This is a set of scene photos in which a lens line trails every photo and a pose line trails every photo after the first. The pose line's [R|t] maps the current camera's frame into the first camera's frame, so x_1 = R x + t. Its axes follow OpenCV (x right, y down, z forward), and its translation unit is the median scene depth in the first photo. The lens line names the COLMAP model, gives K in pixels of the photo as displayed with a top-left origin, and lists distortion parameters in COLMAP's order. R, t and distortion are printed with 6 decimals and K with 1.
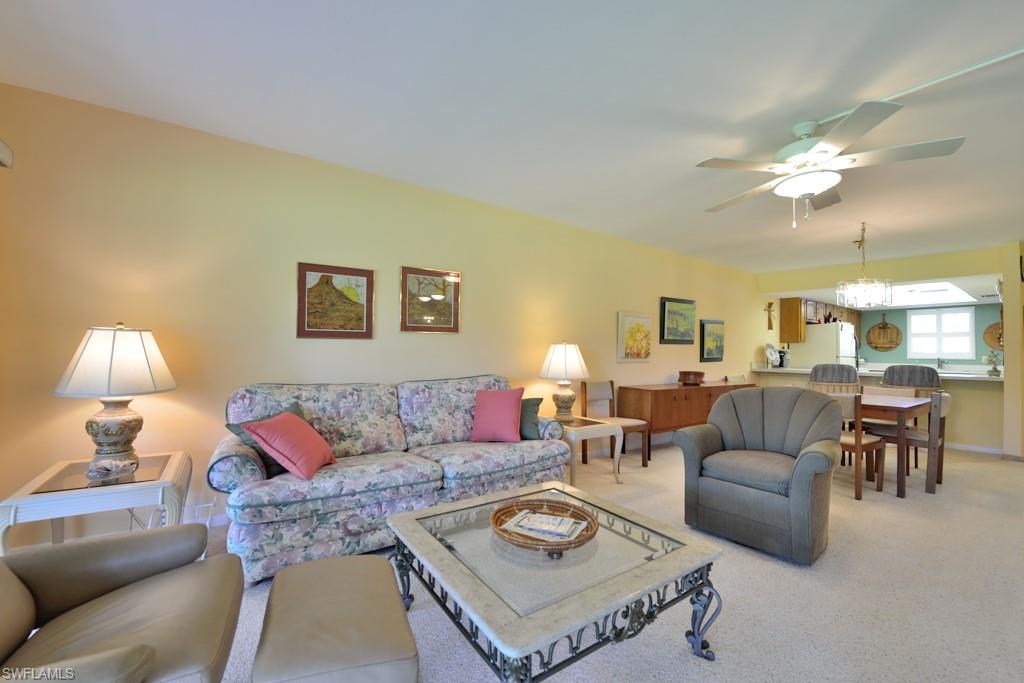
lens RADIAL K [[411.1, 0, 512.0], [0, 411.1, 341.5], [0, 0, 1]] dist [-0.015327, -0.000045]
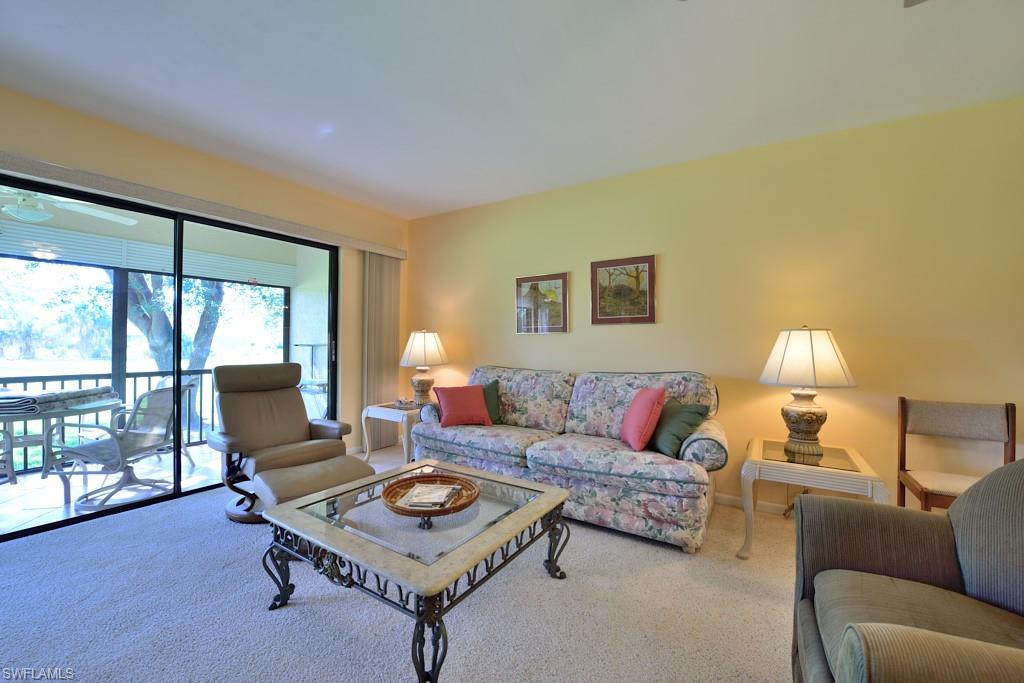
lens RADIAL K [[406.8, 0, 512.0], [0, 406.8, 341.5], [0, 0, 1]] dist [-0.059242, 0.000053]
pose [[0.376219, -0.007183, -0.926503, 0.440029], [0.023629, 0.999719, 0.001844, 0.008794], [0.926229, -0.022586, 0.376283, 0.296759]]
